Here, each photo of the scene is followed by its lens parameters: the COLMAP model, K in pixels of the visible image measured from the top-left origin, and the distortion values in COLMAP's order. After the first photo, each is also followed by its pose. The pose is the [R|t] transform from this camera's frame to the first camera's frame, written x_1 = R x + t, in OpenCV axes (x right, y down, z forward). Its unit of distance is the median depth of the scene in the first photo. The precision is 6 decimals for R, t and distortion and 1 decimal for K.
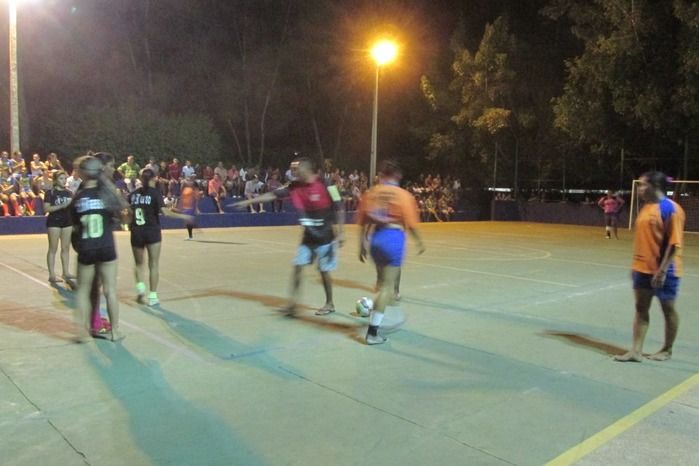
lens RADIAL K [[581.8, 0, 350.8], [0, 581.8, 233.8], [0, 0, 1]] dist [-0.029115, -0.002808]
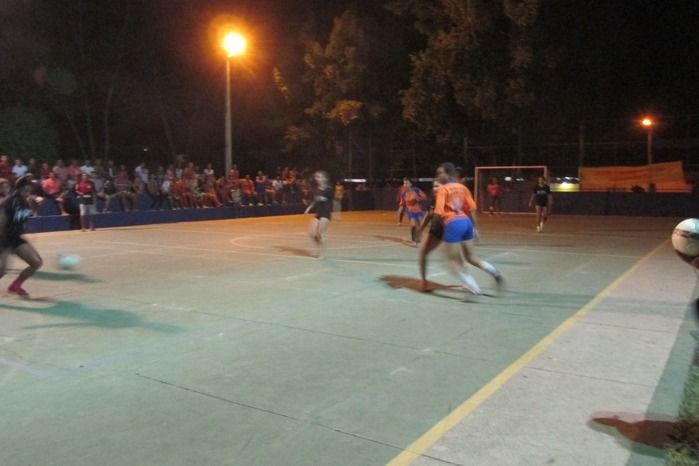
lens RADIAL K [[581.8, 0, 350.8], [0, 581.8, 233.8], [0, 0, 1]] dist [-0.029115, -0.002808]
pose [[0.970125, -0.053165, 0.236710, 0.000340], [0.050670, 0.998577, 0.016615, 0.001495], [-0.237256, -0.004125, 0.971438, 0.004331]]
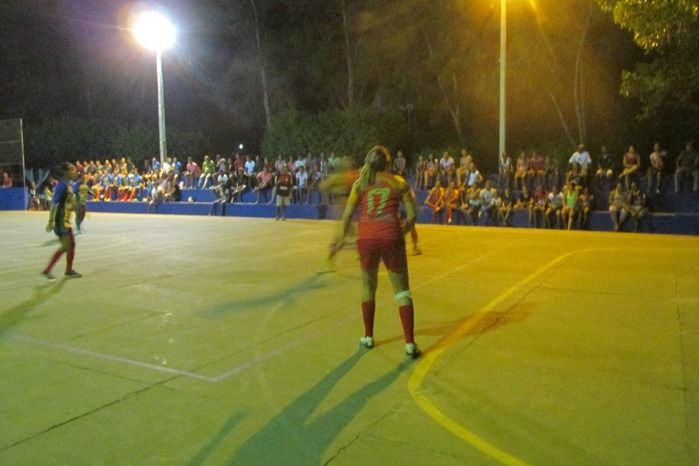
lens RADIAL K [[593.5, 0, 349.5], [0, 593.5, 233.0], [0, 0, 1]] dist [-0.005327, -0.004306]
pose [[0.315523, 0.060516, -0.946986, 0.729633], [-0.062421, 0.997126, 0.042923, -0.033698], [0.946863, 0.045569, 0.318394, 0.700284]]
